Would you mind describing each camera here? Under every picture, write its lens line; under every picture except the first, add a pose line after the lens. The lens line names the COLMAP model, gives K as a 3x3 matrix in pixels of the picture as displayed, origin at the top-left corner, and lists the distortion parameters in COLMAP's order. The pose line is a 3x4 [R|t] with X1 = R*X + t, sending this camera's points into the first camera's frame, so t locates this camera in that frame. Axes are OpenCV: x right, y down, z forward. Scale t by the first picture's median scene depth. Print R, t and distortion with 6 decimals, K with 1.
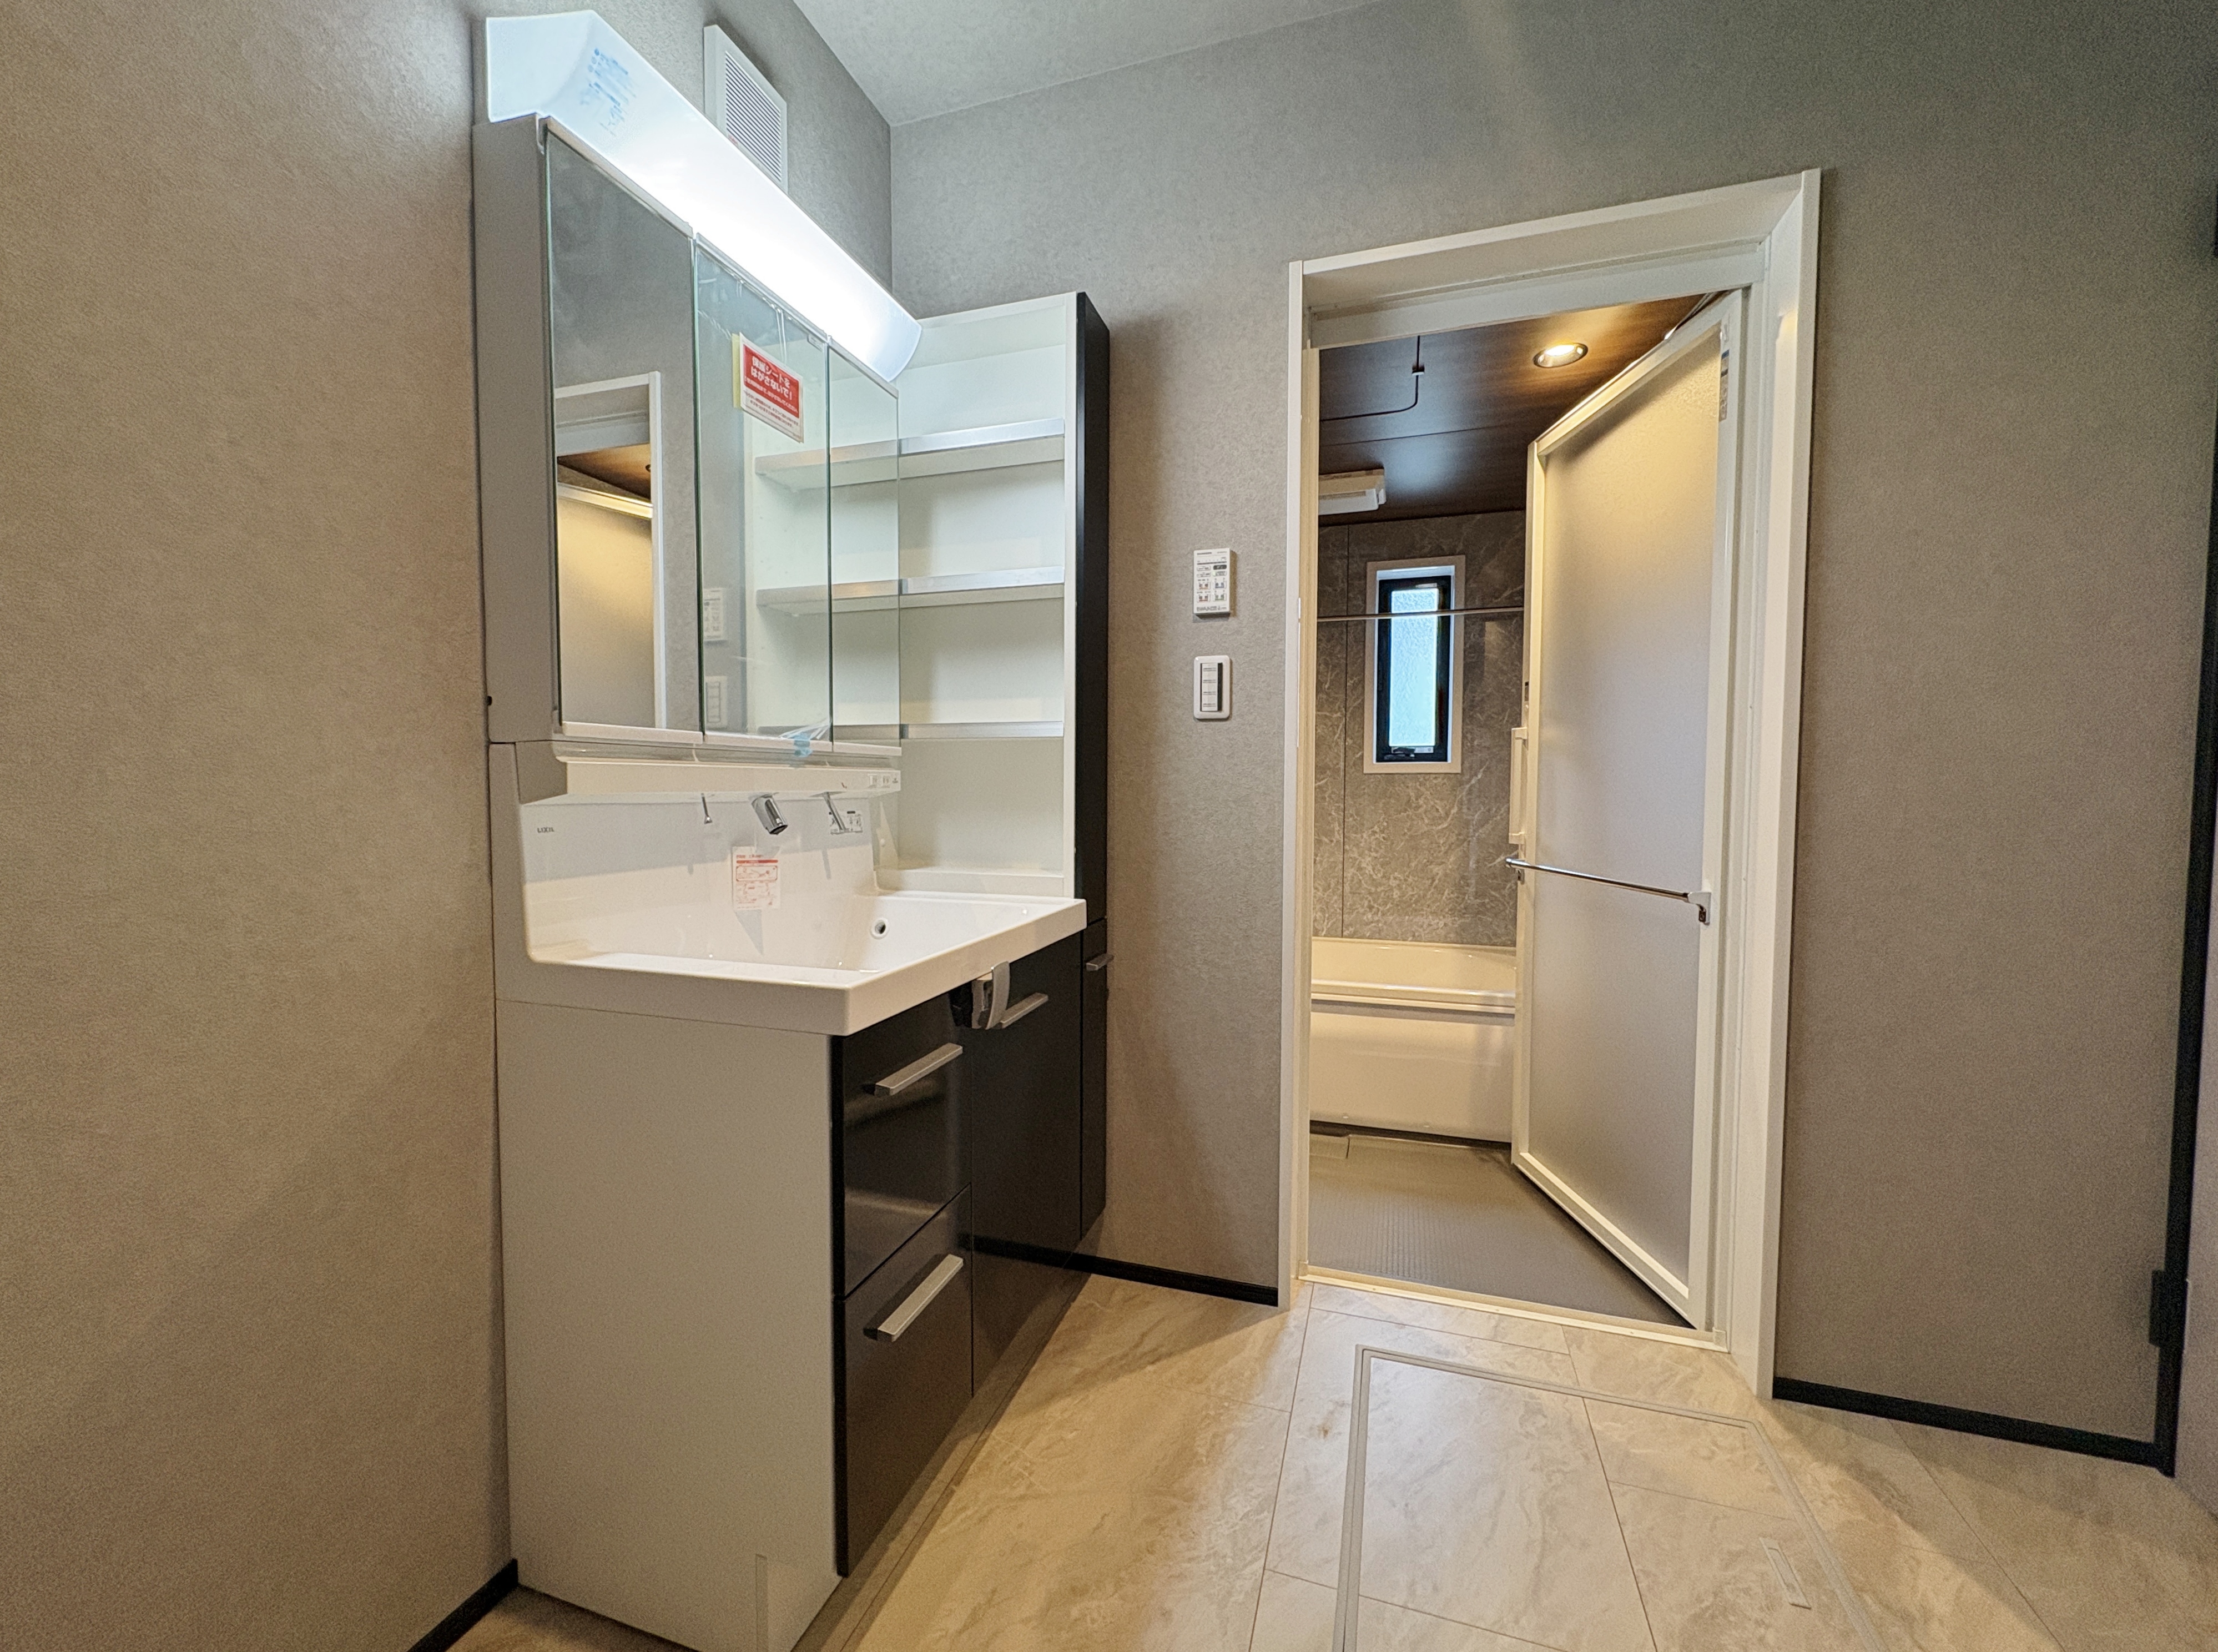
lens RADIAL K [[899.0, 0, 1111.1], [0, 899.0, 825.0], [0, 0, 1]] dist [-0.002343, -0.000185]
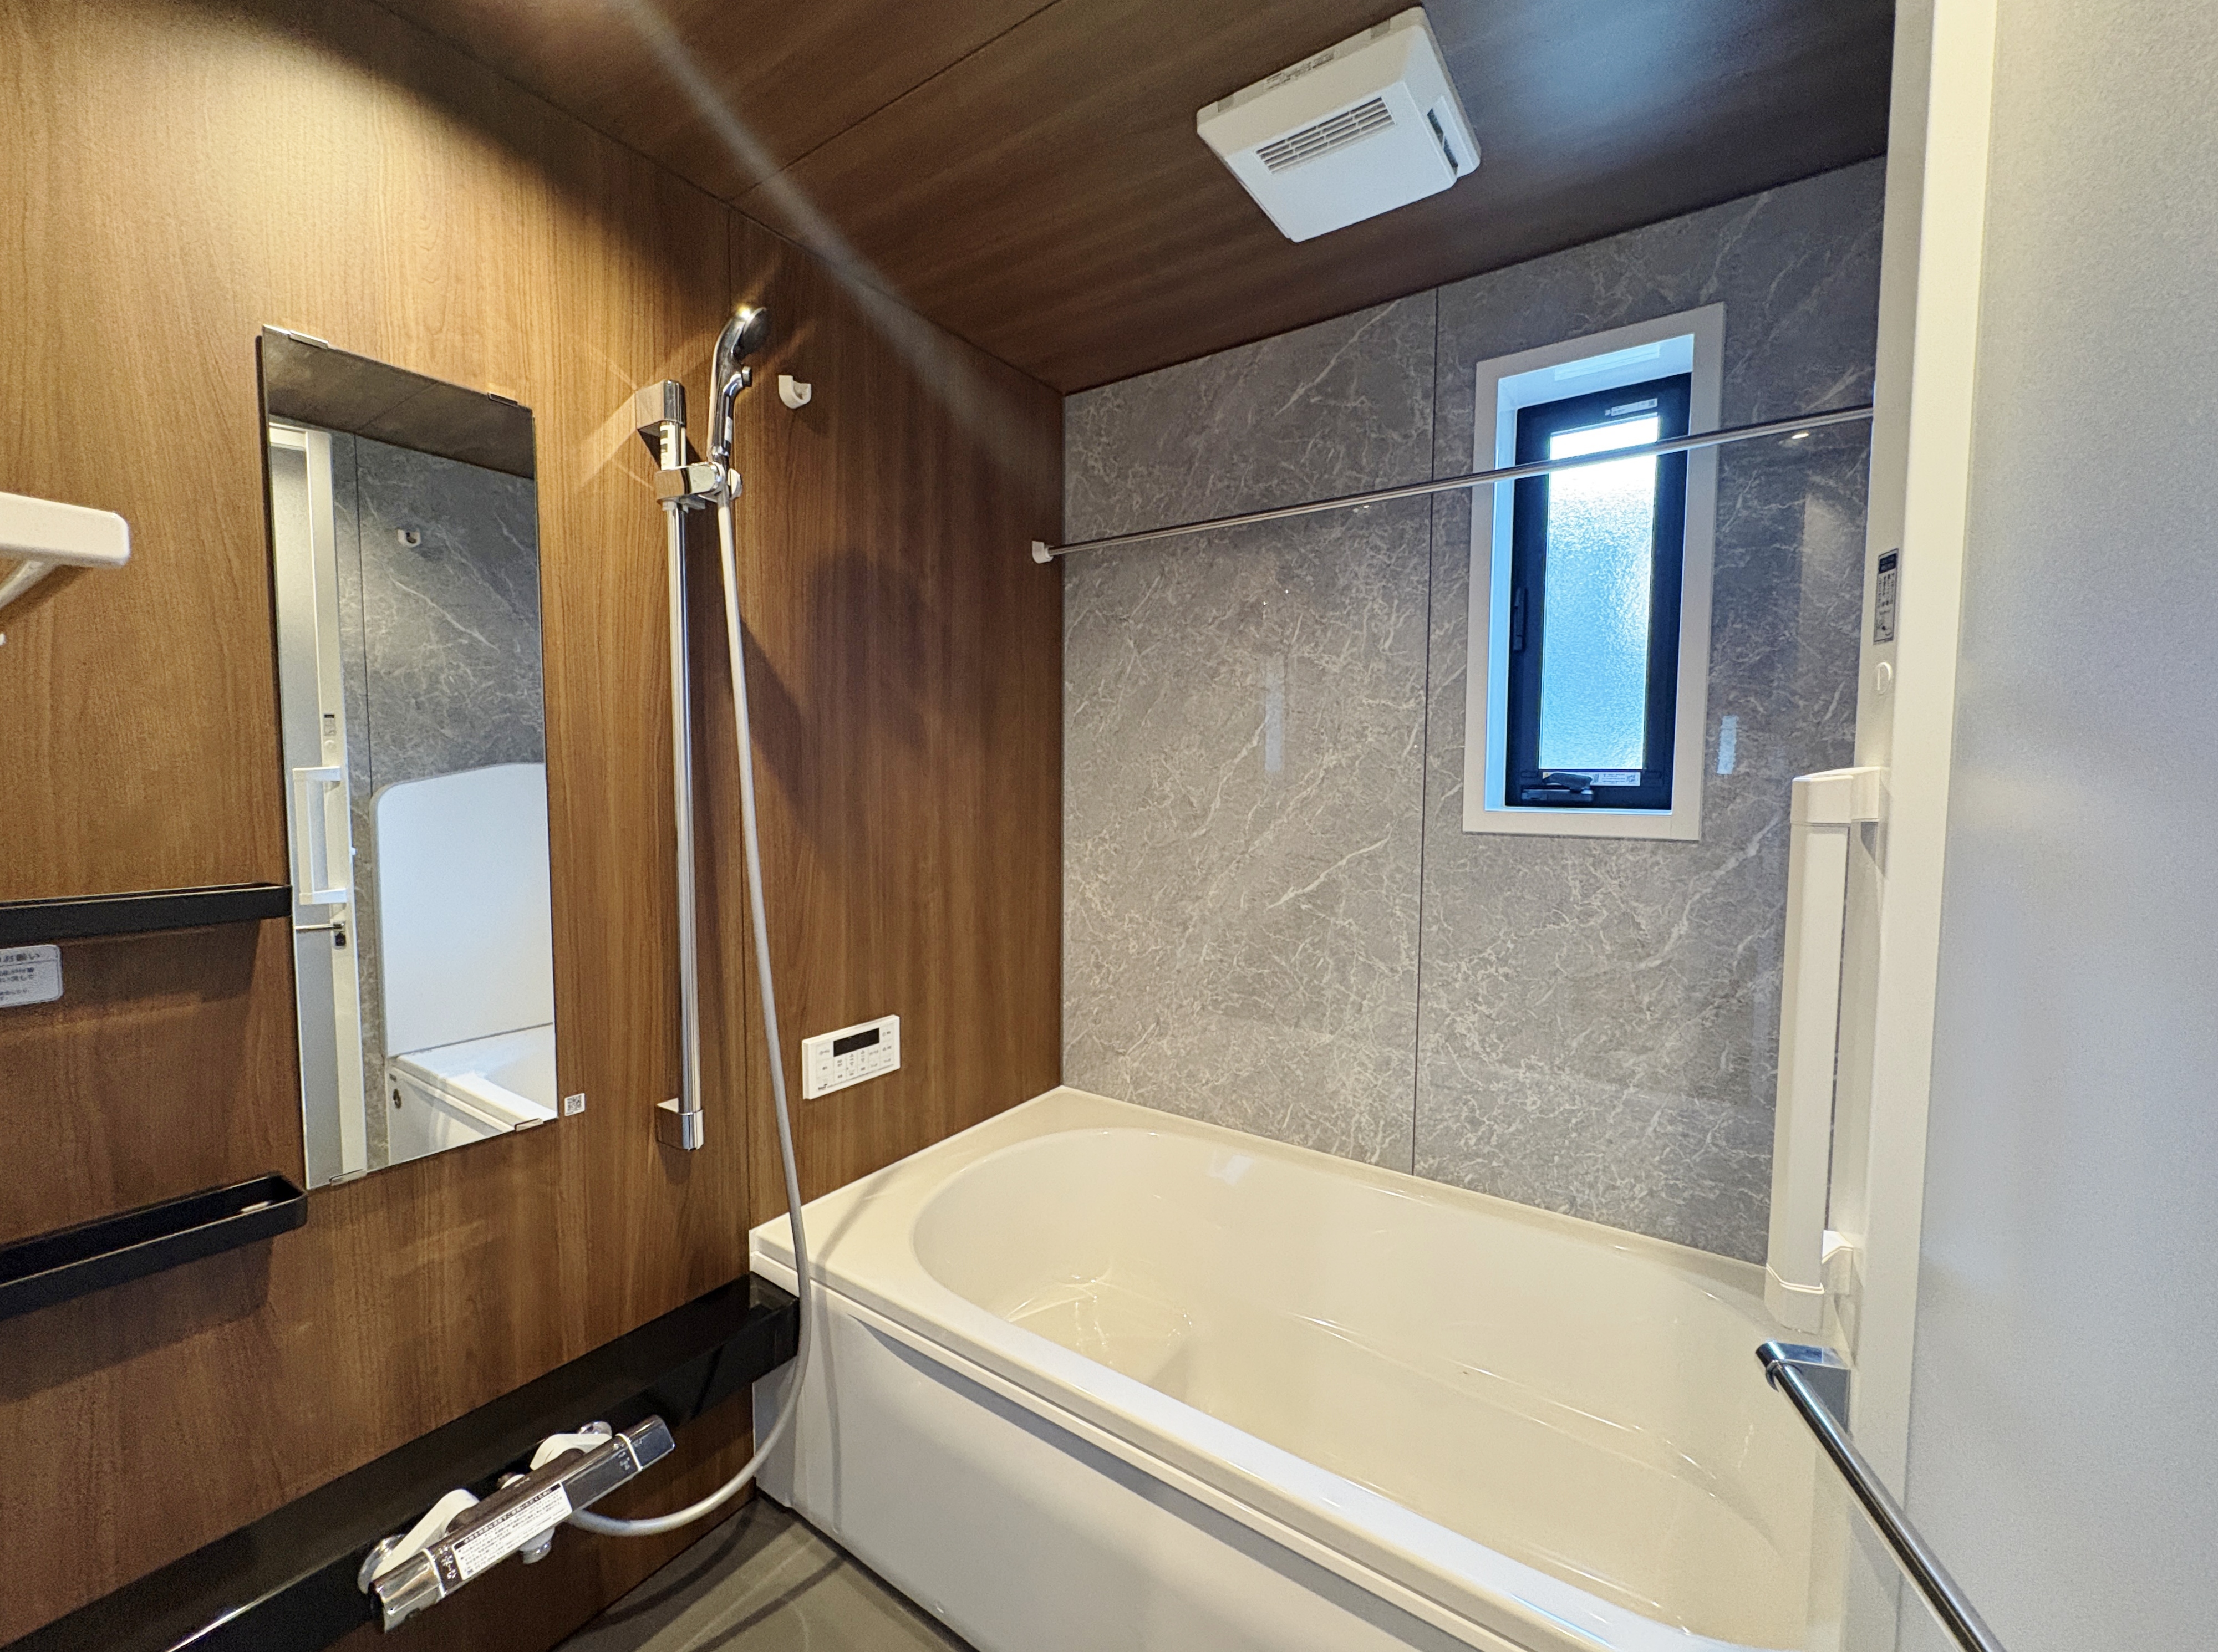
lens RADIAL K [[898.9, 0, 1104.8], [0, 898.9, 828.6], [0, 0, 1]] dist [-0.002343, -0.000185]
pose [[0.957363, 0.018619, -0.288289, 0.238614], [-0.013492, 0.999714, 0.019763, -0.065783], [0.288574, -0.015031, 0.957340, 0.509594]]
